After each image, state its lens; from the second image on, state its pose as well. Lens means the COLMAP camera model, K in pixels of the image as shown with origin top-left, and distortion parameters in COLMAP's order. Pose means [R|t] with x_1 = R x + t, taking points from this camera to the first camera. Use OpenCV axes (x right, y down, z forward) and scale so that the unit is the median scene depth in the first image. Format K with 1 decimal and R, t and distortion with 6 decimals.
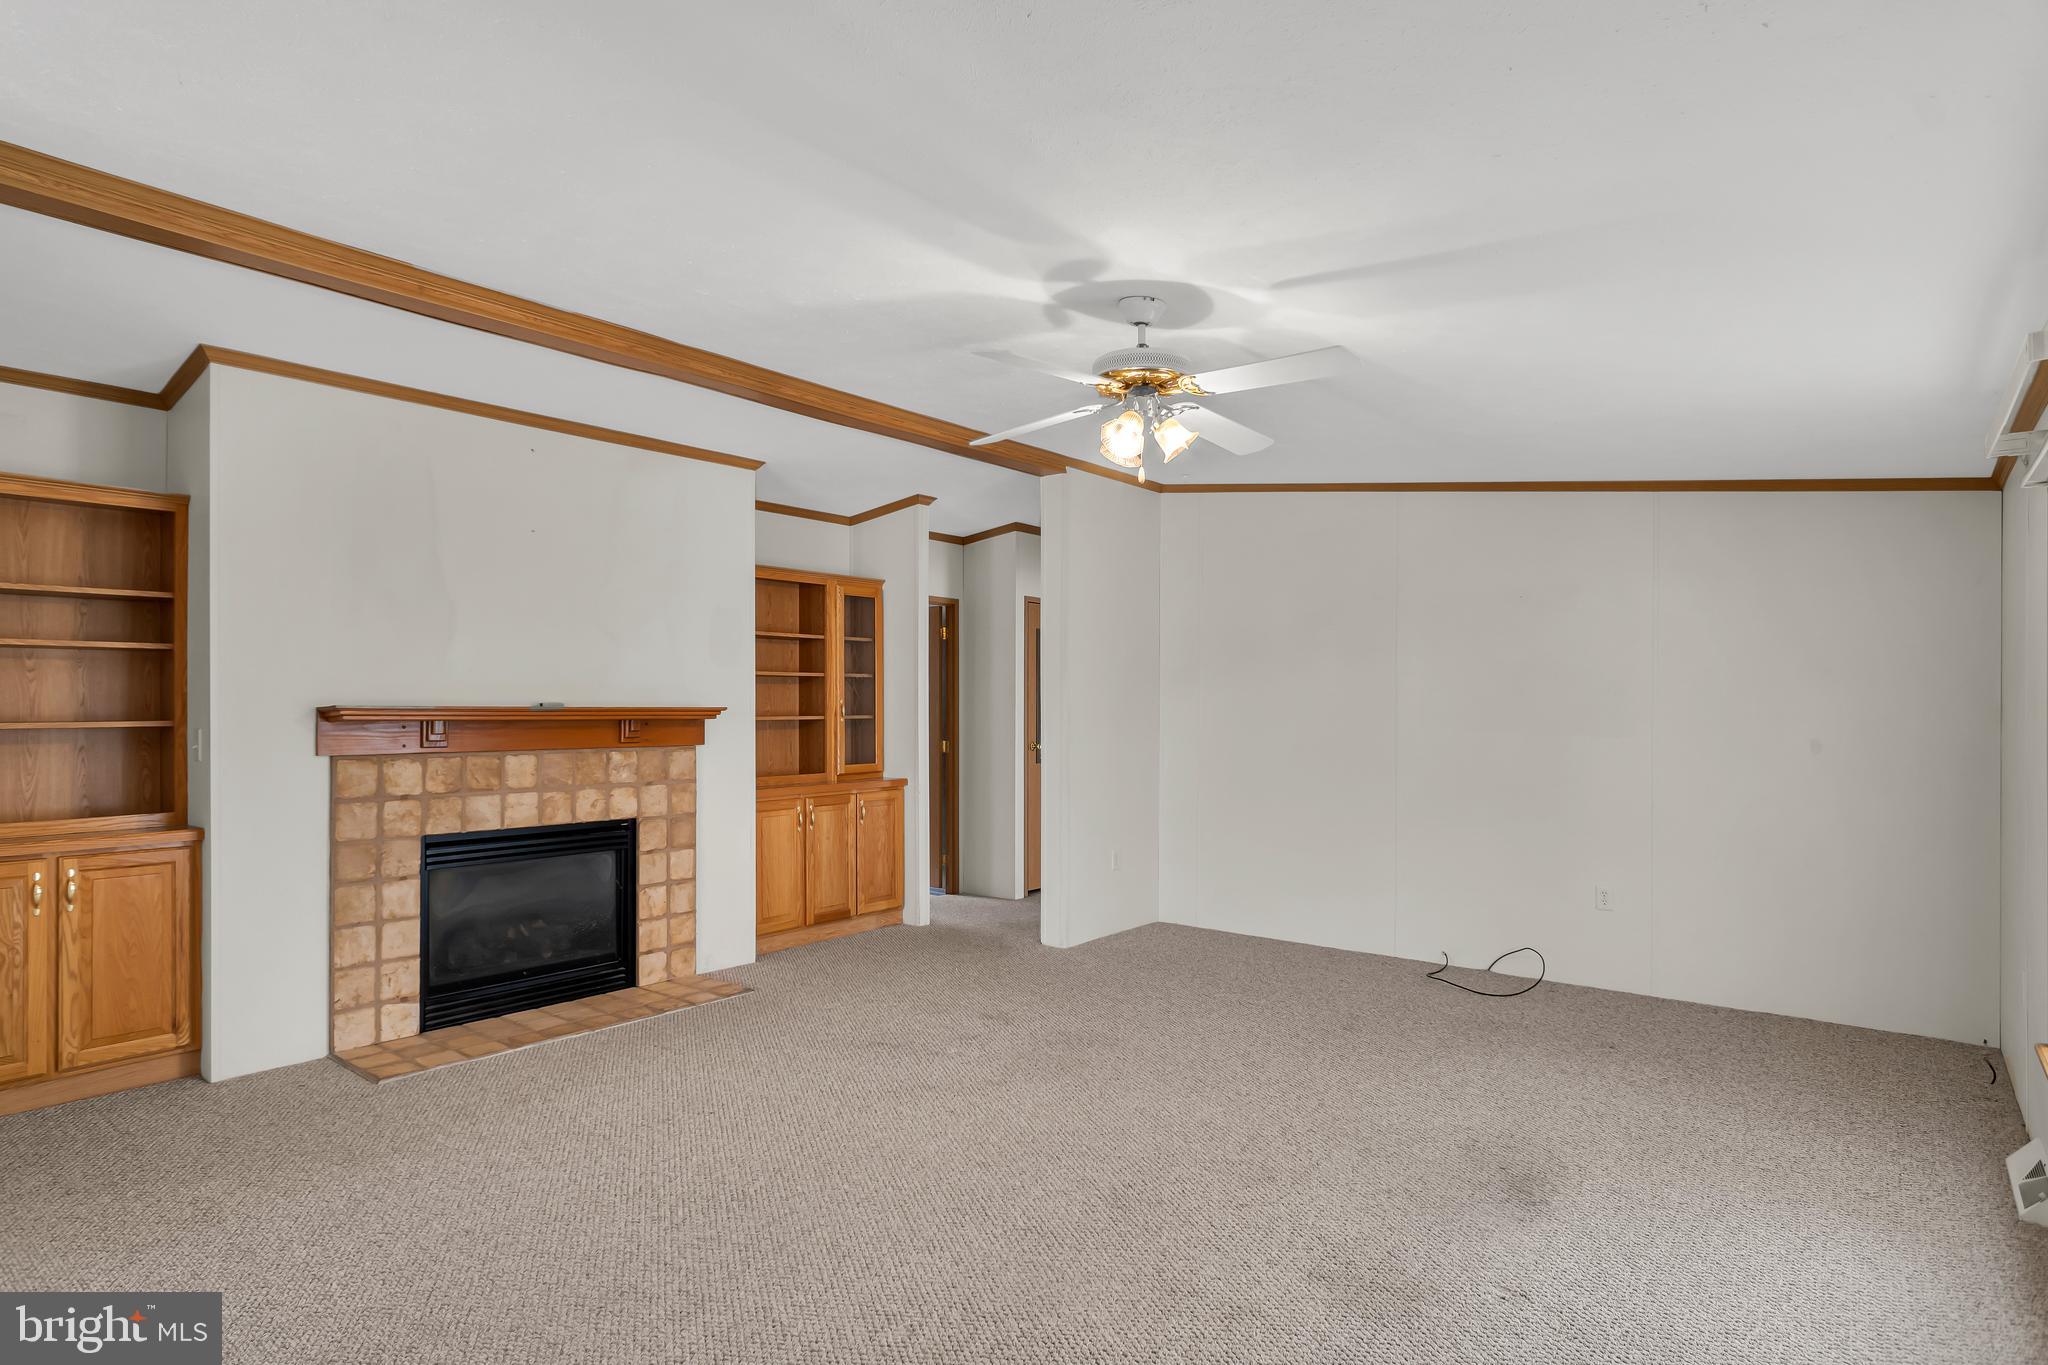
lens RADIAL K [[1112.6, 0, 1017.6], [0, 1112.6, 704.4], [0, 0, 1]] dist [-0.004588, -0.000594]
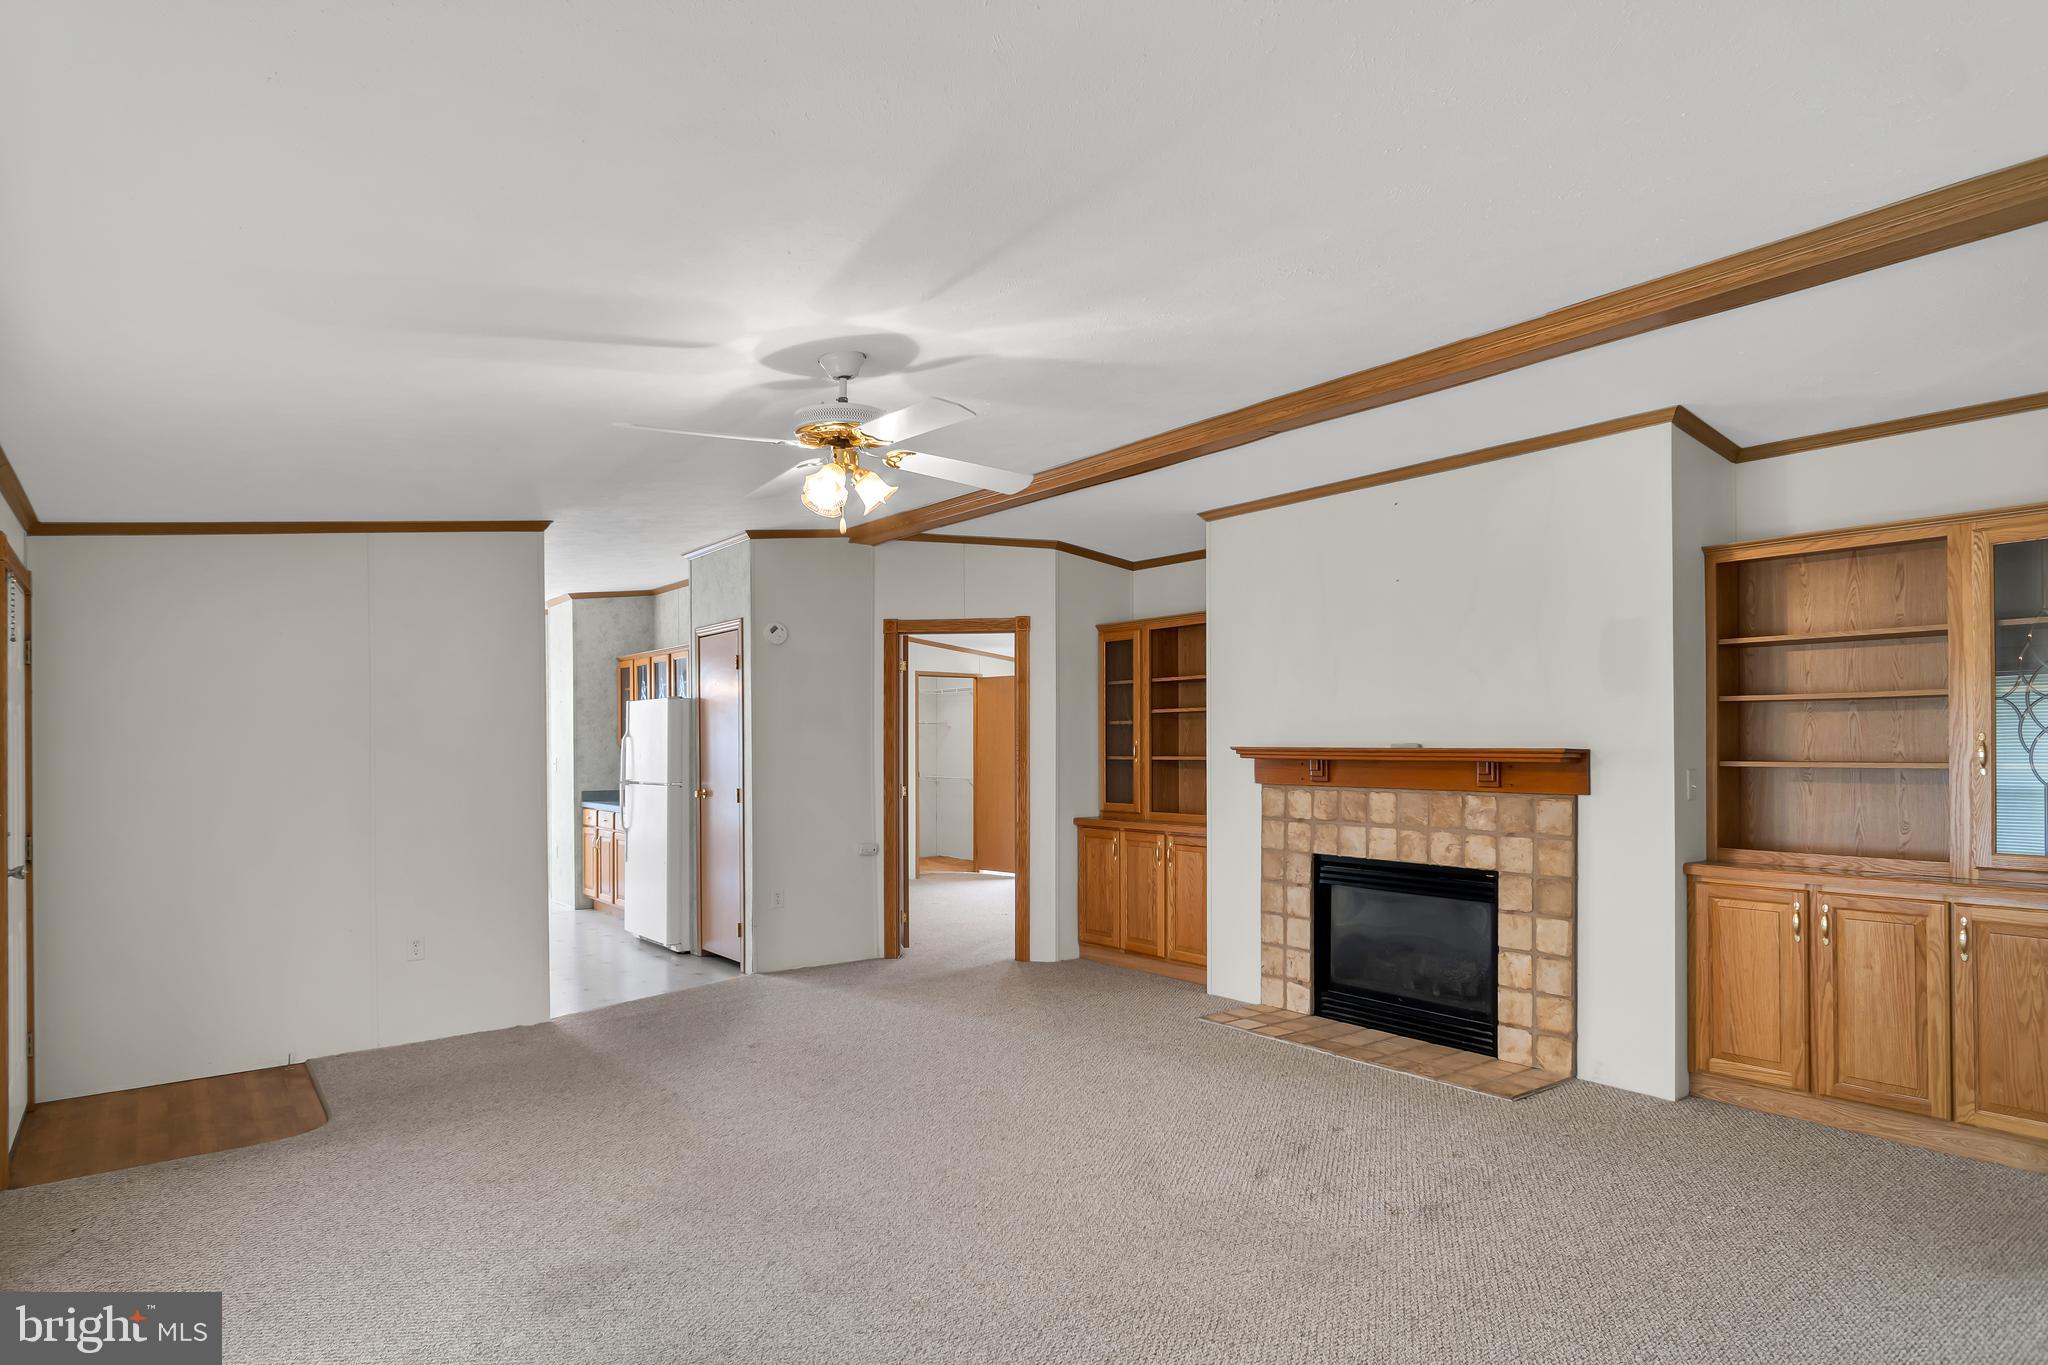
lens RADIAL K [[1155.6, 0, 994.8], [0, 1155.6, 747.1], [0, 0, 1]] dist [0.024965, -0.000178]
pose [[-0.252096, 0.000486, -0.967702, 0.713444], [0.003227, 0.999995, -0.000338, 0.000704], [0.967697, -0.003208, -0.252096, 0.896660]]
